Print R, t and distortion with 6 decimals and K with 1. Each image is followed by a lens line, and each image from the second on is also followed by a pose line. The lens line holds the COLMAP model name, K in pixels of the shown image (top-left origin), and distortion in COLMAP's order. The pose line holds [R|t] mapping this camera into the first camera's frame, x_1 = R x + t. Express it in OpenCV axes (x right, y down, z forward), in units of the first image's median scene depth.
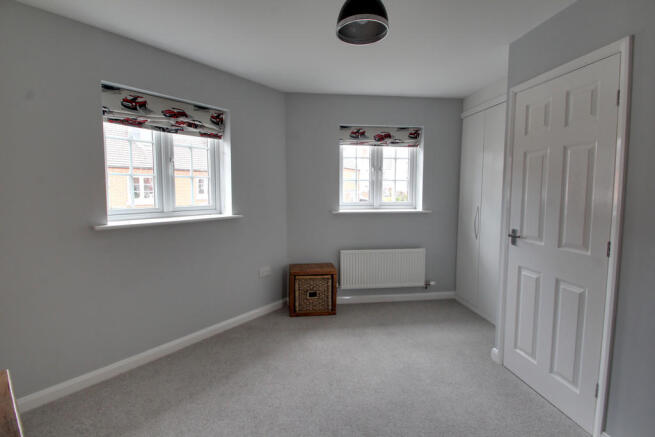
lens RADIAL K [[307.2, 0, 327.0], [0, 307.2, 215.5], [0, 0, 1]] dist [0.003456, 0.000002]
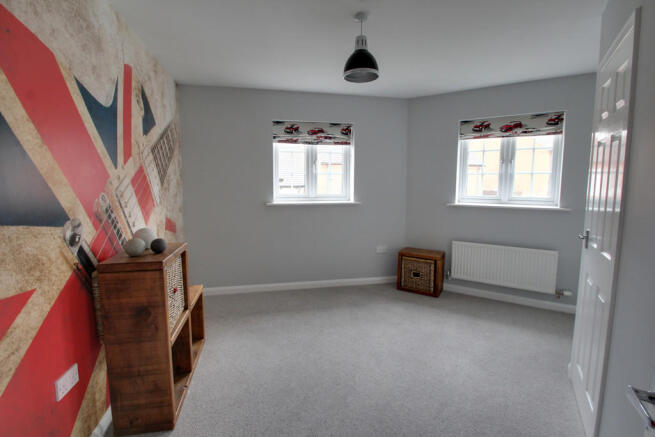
lens RADIAL K [[307.2, 0, 326.3], [0, 307.2, 217.2], [0, 0, 1]] dist [0.003456, 0.000002]
pose [[0.774626, 0.076922, -0.627724, 0.394086], [-0.056936, 0.997027, 0.051916, 0.002900], [0.629851, -0.004476, 0.776703, -0.101340]]
